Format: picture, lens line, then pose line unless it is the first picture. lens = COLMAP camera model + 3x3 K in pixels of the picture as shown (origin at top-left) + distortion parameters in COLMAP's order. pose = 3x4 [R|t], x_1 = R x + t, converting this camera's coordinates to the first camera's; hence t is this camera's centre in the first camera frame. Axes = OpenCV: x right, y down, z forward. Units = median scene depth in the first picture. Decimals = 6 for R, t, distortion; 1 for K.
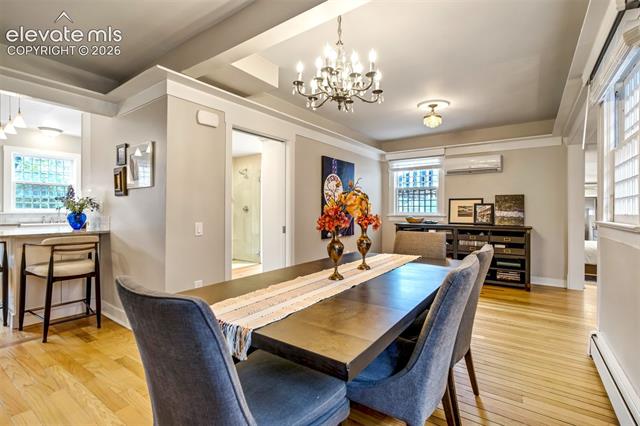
lens RADIAL K [[299.7, 0, 323.3], [0, 299.7, 205.1], [0, 0, 1]] dist [-0.021540, 0.006692]
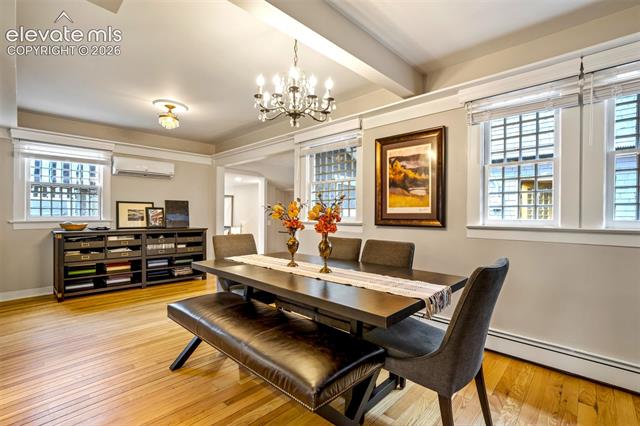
lens RADIAL K [[299.7, 0, 315.7], [0, 299.7, 214.7], [0, 0, 1]] dist [-0.021540, 0.006692]
pose [[0.159435, -0.001168, 0.987208, -0.404264], [-0.021038, 0.999768, 0.004580, 0.002887], [-0.986984, -0.021499, 0.159374, 0.296488]]
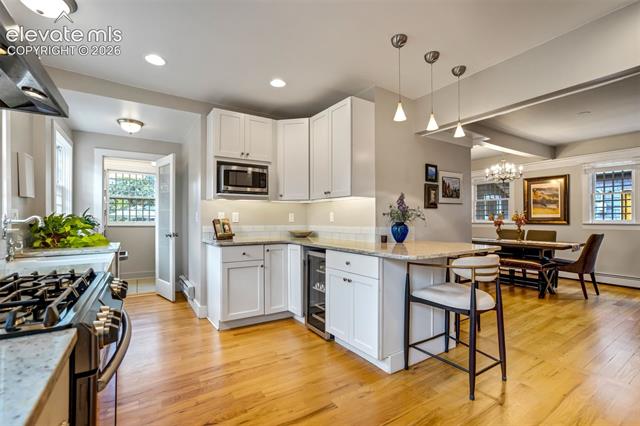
lens RADIAL K [[299.7, 0, 315.0], [0, 299.7, 216.3], [0, 0, 1]] dist [-0.021540, 0.006692]
pose [[0.379218, 0.005822, 0.925289, -1.203699], [-0.008745, 0.999958, -0.002707, 0.005273], [-0.925266, -0.007065, 0.379253, 0.607524]]
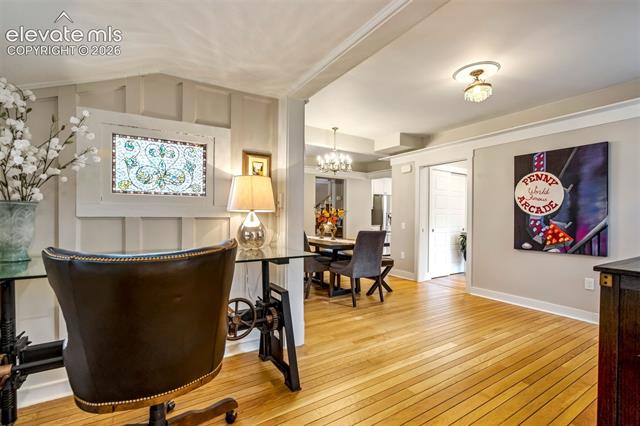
lens RADIAL K [[299.7, 0, 318.6], [0, 299.7, 216.8], [0, 0, 1]] dist [-0.021540, 0.006692]
pose [[-0.398604, -0.008169, -0.917087, 0.910474], [-0.001471, 0.999965, -0.008268, 0.020127], [0.917122, -0.001947, -0.398602, 0.712226]]
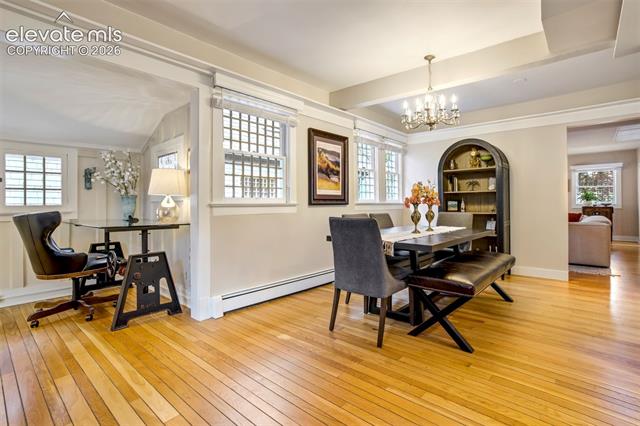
lens RADIAL K [[299.7, 0, 319.2], [0, 299.7, 200.0], [0, 0, 1]] dist [-0.021540, 0.006692]
pose [[-0.993469, 0.003441, 0.114049, 0.166268], [0.000751, 0.999721, -0.023617, 0.031345], [-0.114099, -0.023377, -0.993194, 0.996432]]
